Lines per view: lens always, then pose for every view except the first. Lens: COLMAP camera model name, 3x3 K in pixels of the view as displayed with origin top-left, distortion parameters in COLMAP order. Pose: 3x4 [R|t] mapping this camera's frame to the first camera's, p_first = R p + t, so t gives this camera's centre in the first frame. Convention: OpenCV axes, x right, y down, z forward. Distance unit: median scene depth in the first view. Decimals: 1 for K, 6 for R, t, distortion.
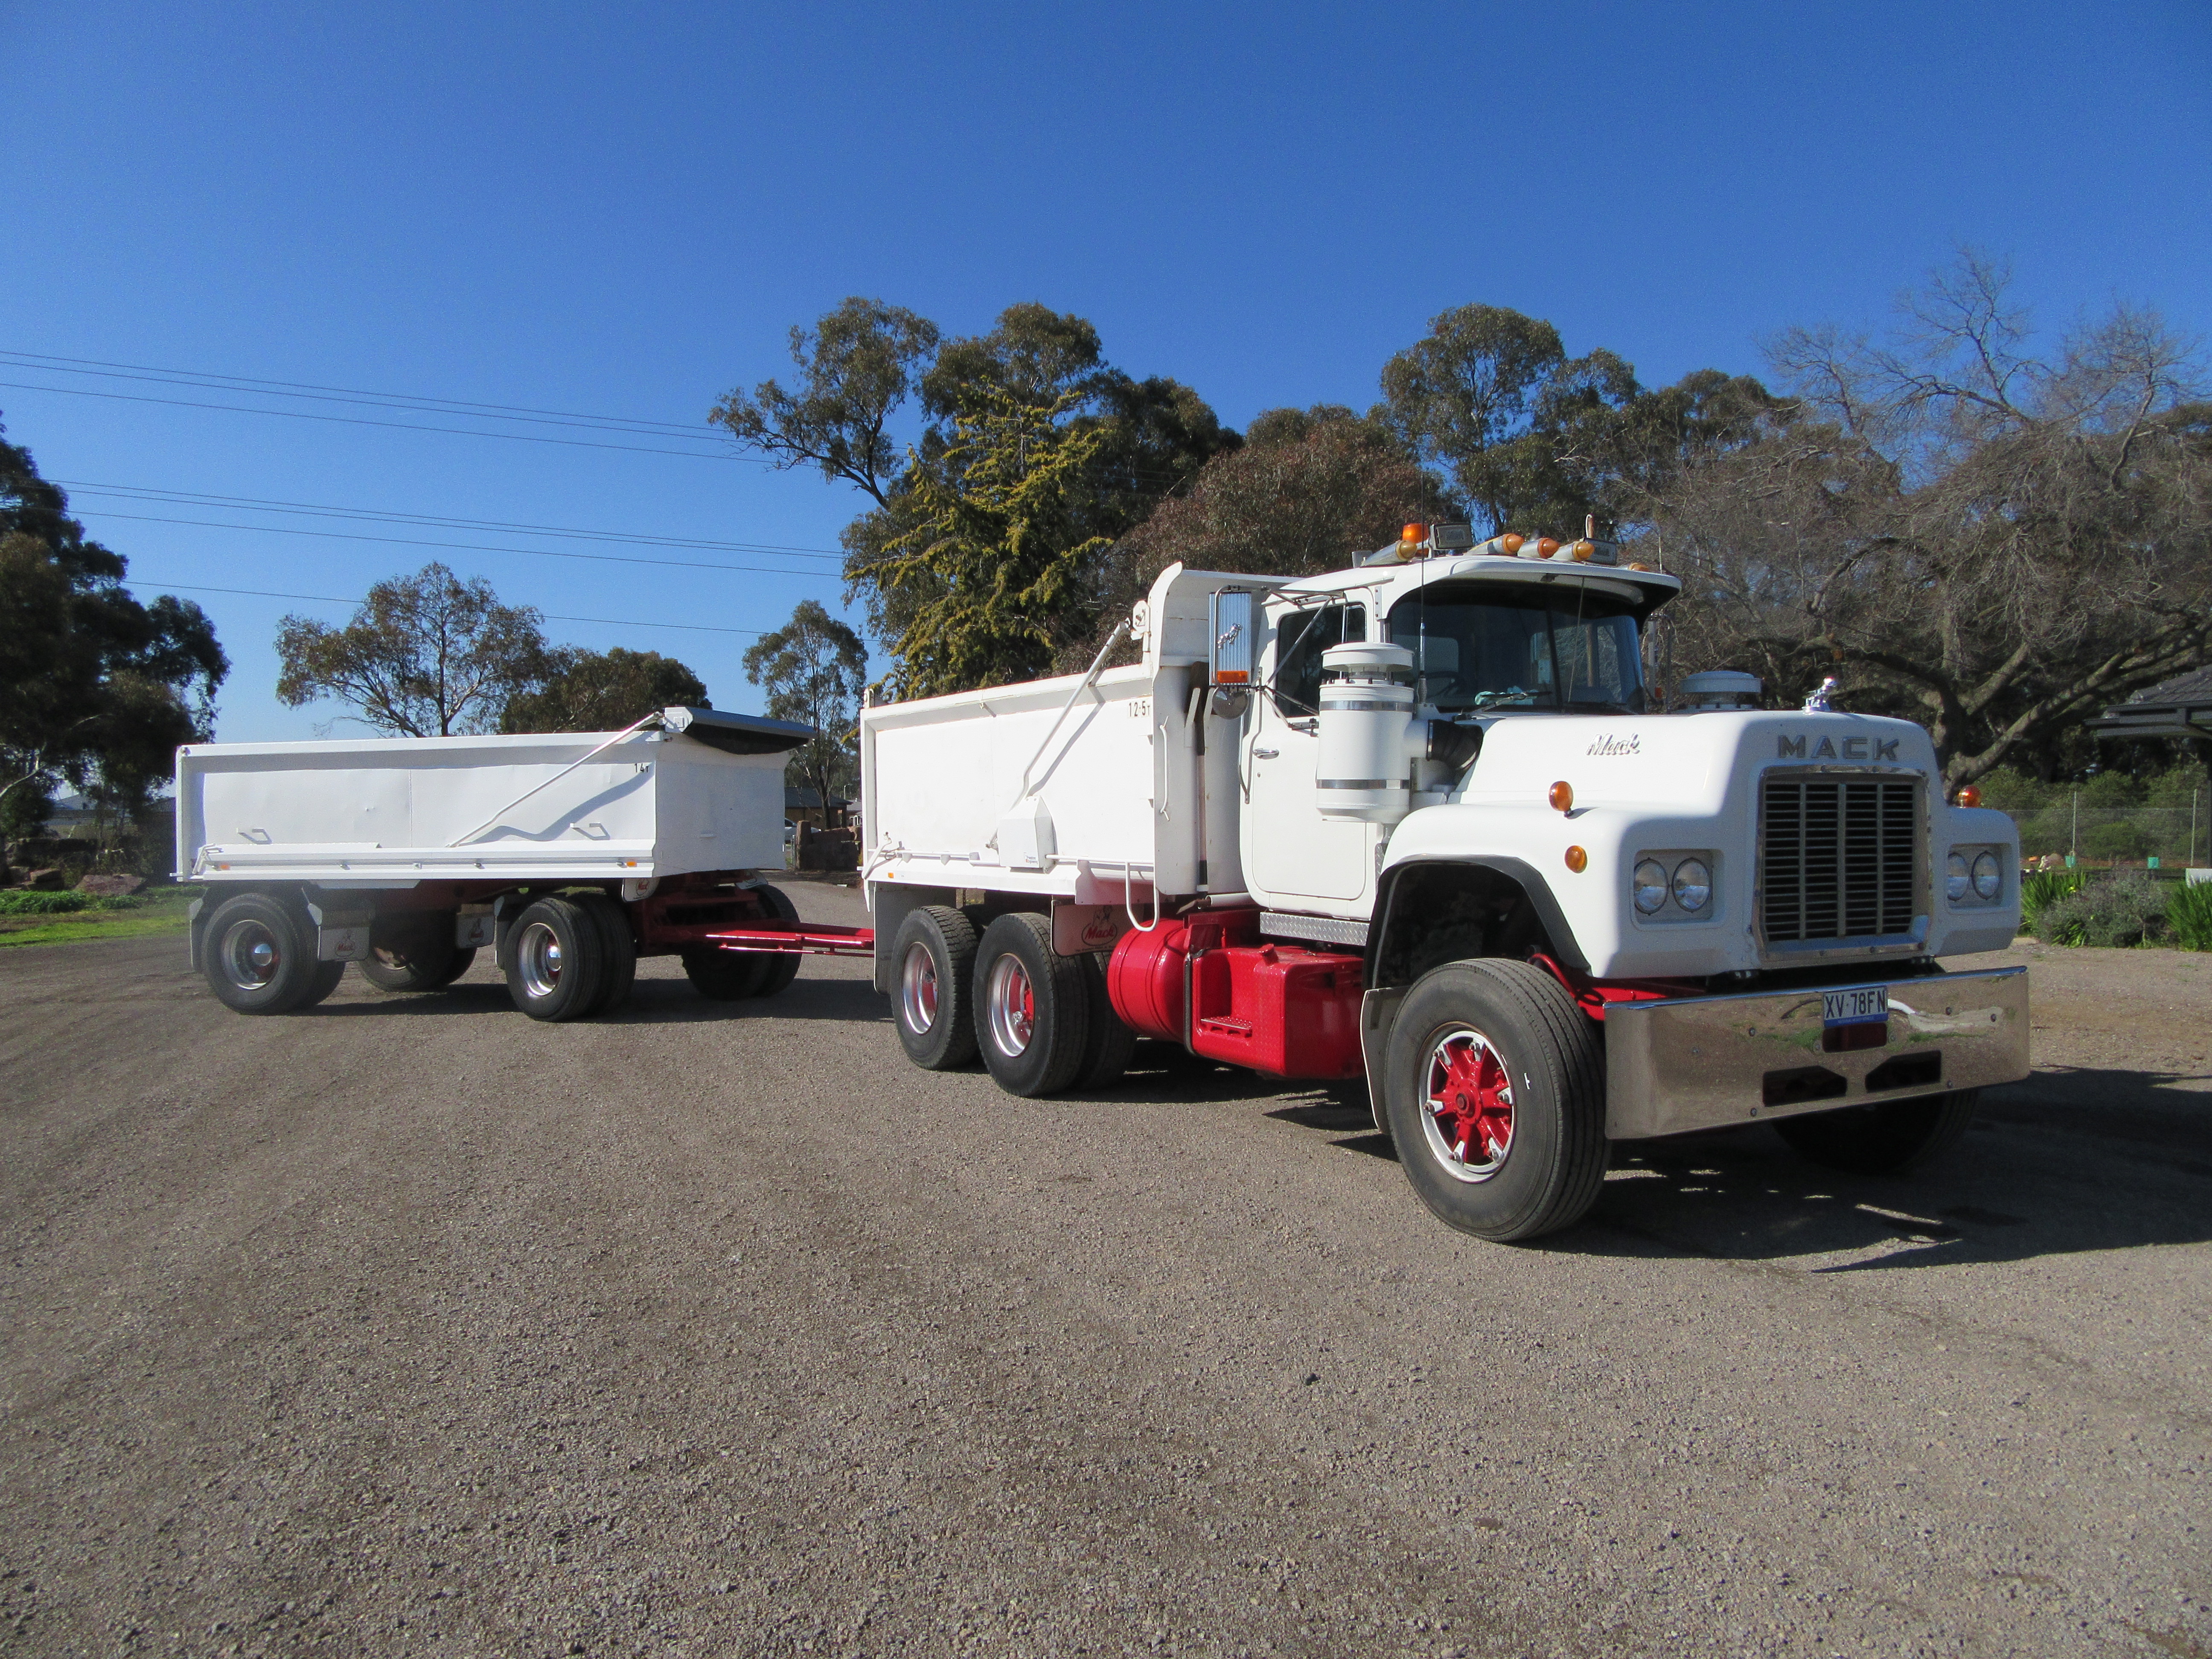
lens RADIAL K [[1633.3, 0, 1106.0], [0, 1633.3, 829.5], [0, 0, 1]] dist [-0.006026, 0.003449]
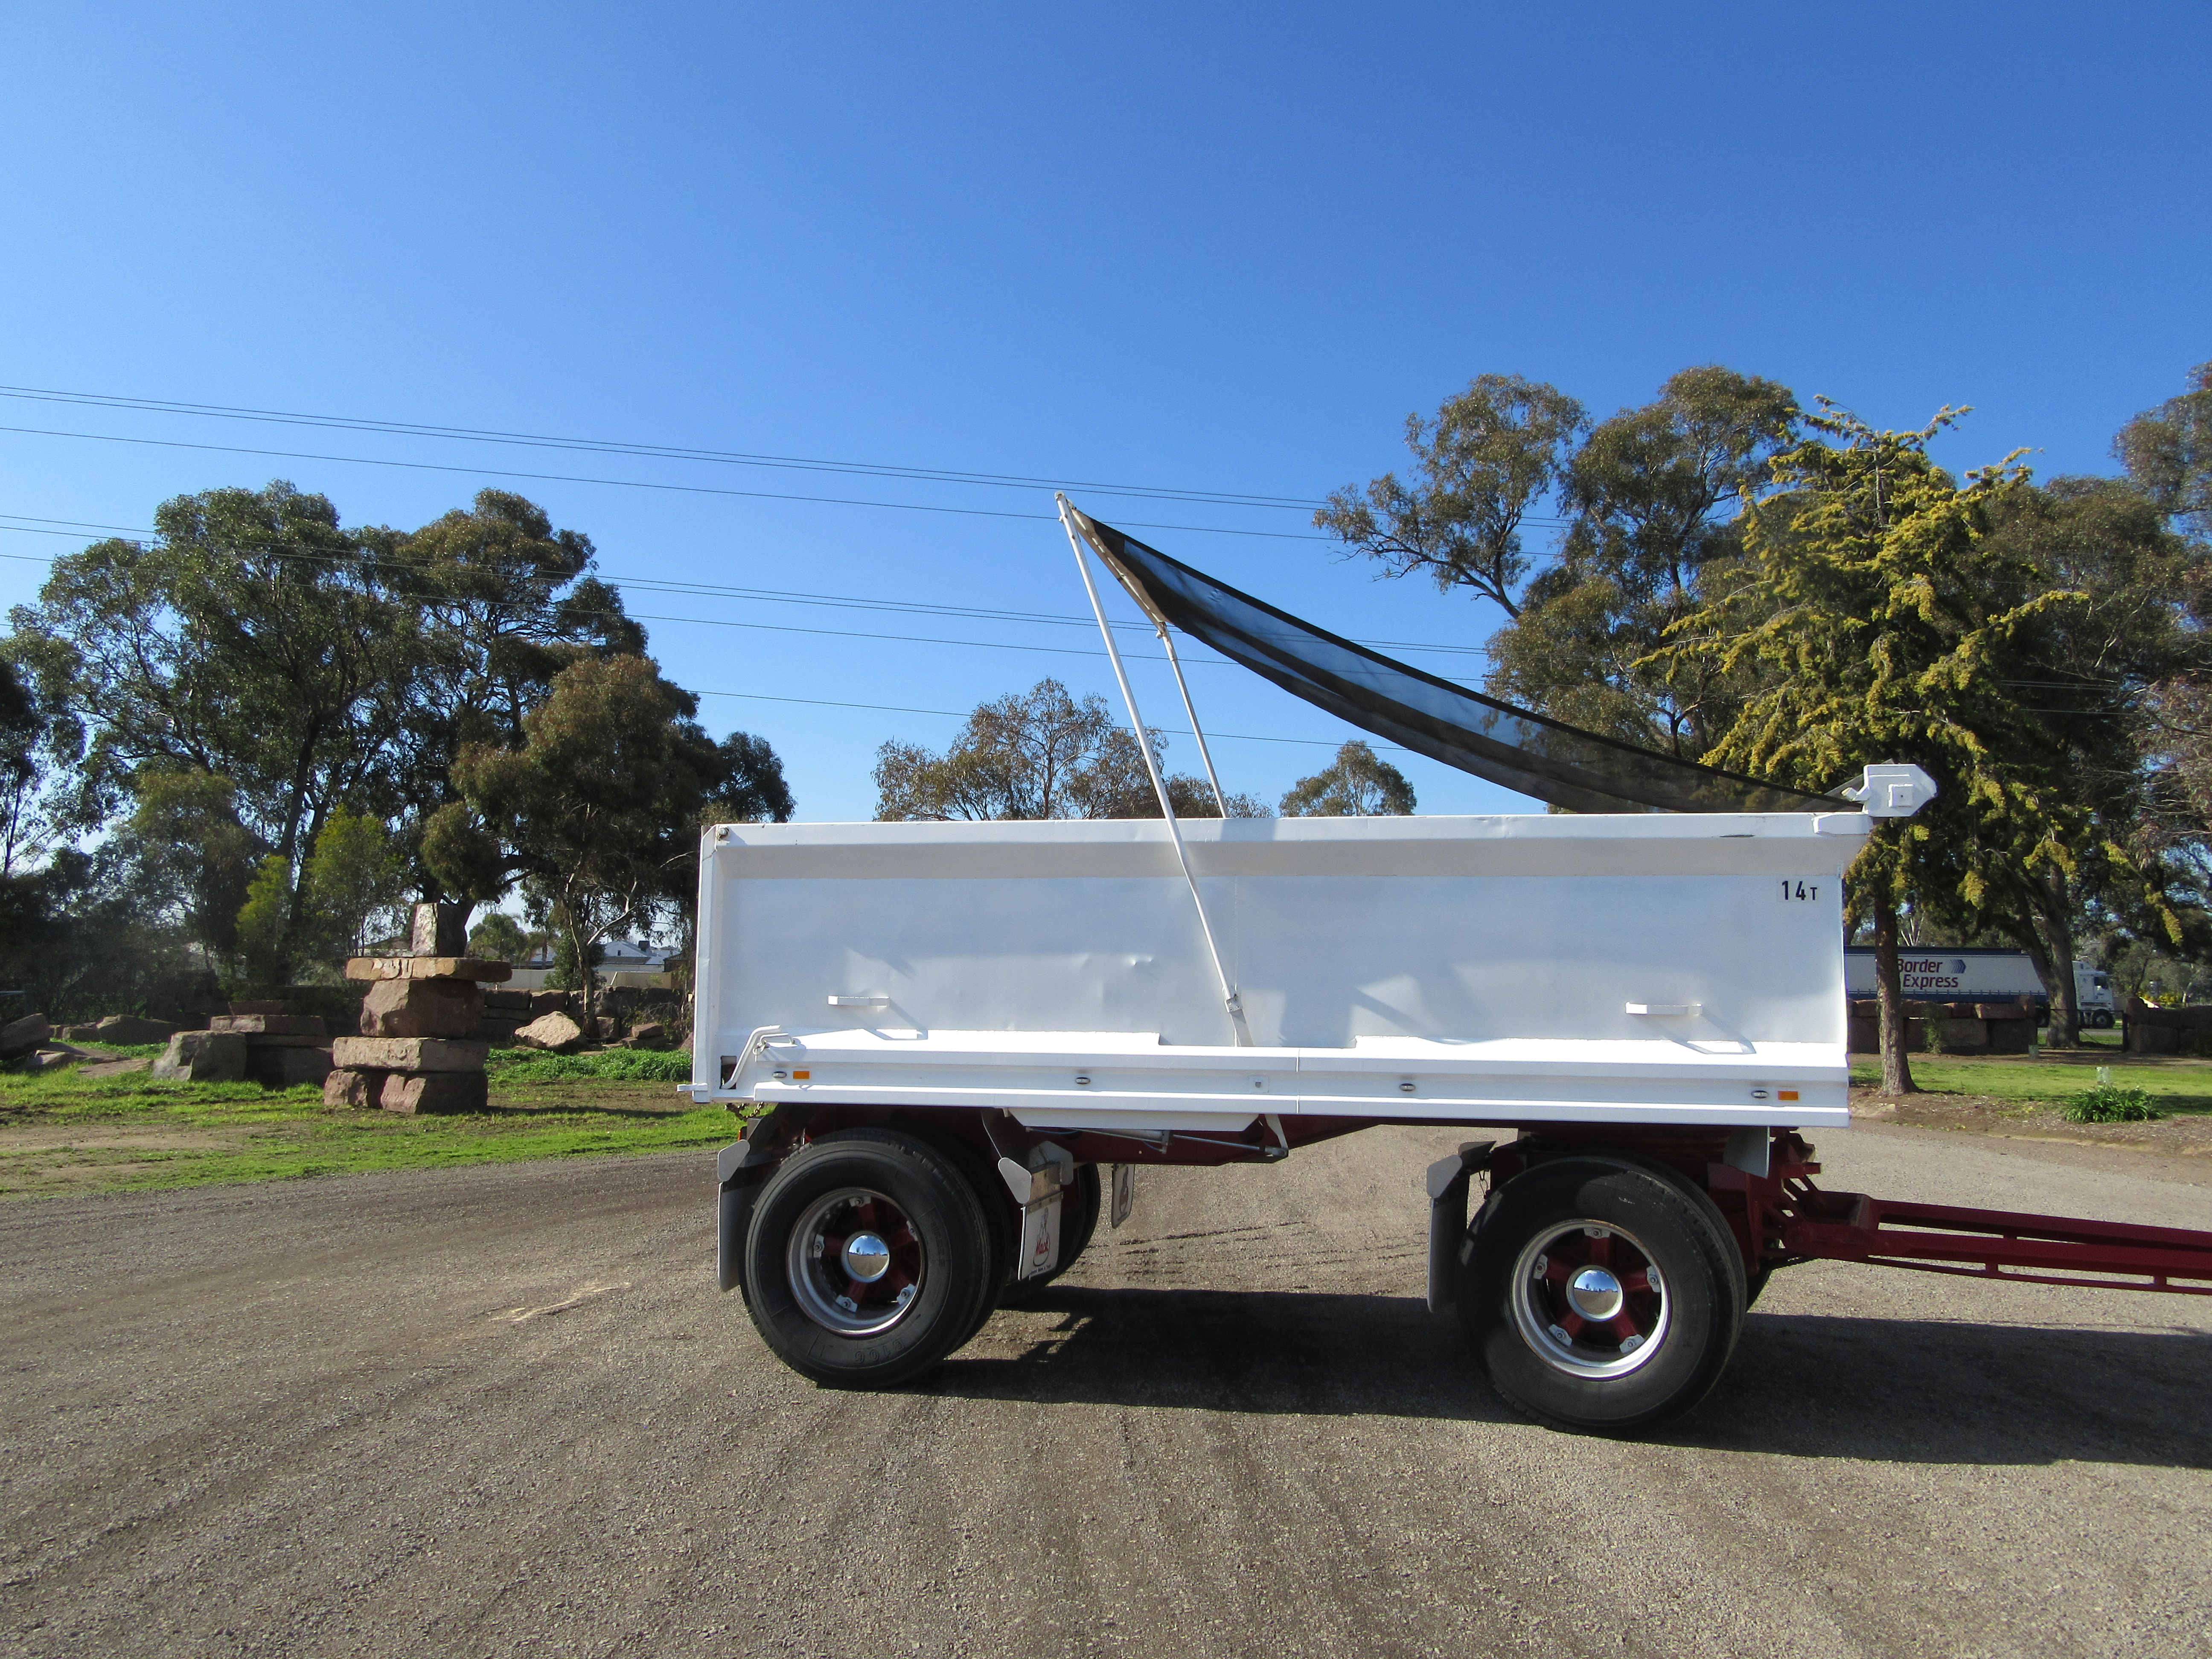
lens RADIAL K [[1683.7, 0, 1106.0], [0, 1683.7, 829.5], [0, 0, 1]] dist [-0.002042, 0.001334]
pose [[0.964771, 0.001045, -0.263089, -0.112316], [-0.026520, 0.995285, -0.093296, -0.000876], [0.261751, 0.096987, 0.960250, 0.120415]]
